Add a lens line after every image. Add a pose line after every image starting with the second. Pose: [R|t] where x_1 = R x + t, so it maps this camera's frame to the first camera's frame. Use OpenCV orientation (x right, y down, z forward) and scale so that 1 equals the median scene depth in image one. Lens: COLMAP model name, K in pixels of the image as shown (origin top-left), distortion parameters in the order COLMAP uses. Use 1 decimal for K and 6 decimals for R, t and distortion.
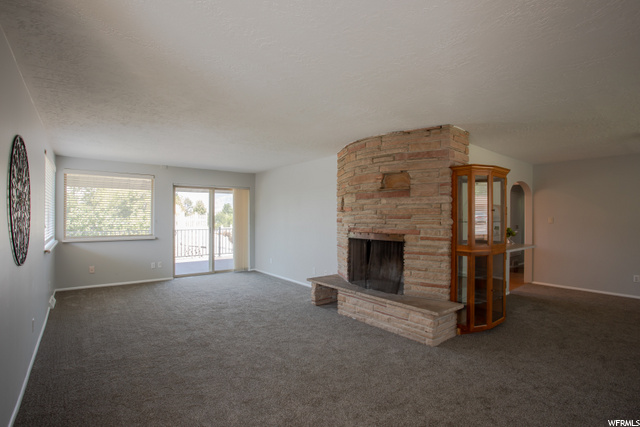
lens RADIAL K [[313.7, 0, 316.2], [0, 313.7, 214.9], [0, 0, 1]] dist [-0.084885, 0.046523]
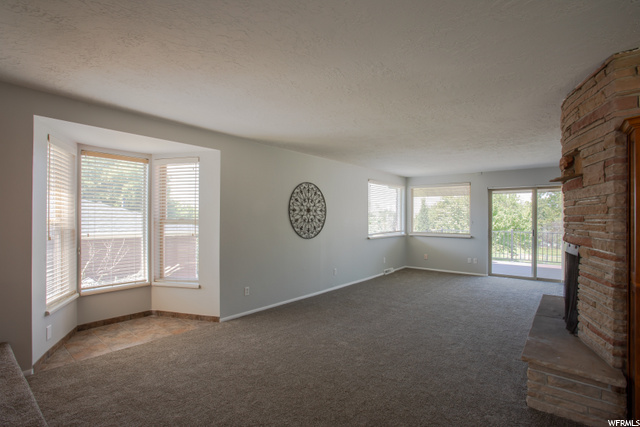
lens RADIAL K [[313.7, 0, 316.2], [0, 313.7, 214.9], [0, 0, 1]] dist [-0.084885, 0.046523]
pose [[0.204216, -0.006978, -0.978901, 0.689963], [-0.001511, 0.999971, -0.007444, 0.003849], [0.978925, 0.003000, 0.204200, 0.286620]]
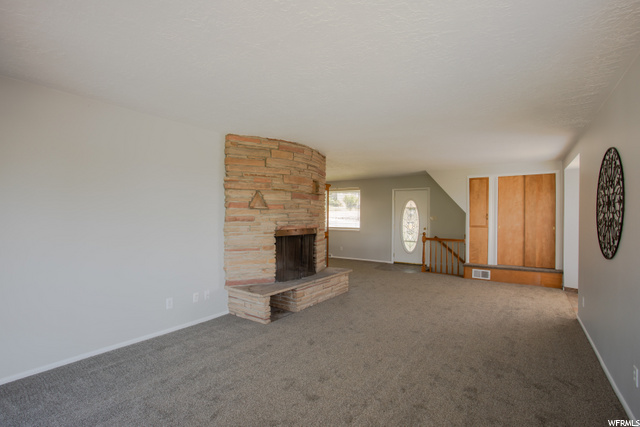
lens RADIAL K [[313.7, 0, 316.2], [0, 313.7, 214.9], [0, 0, 1]] dist [-0.084885, 0.046523]
pose [[-0.294172, -0.003002, 0.955748, -0.914840], [-0.013265, 0.999912, -0.000942, 0.006594], [-0.955660, -0.012955, -0.294186, 1.258890]]
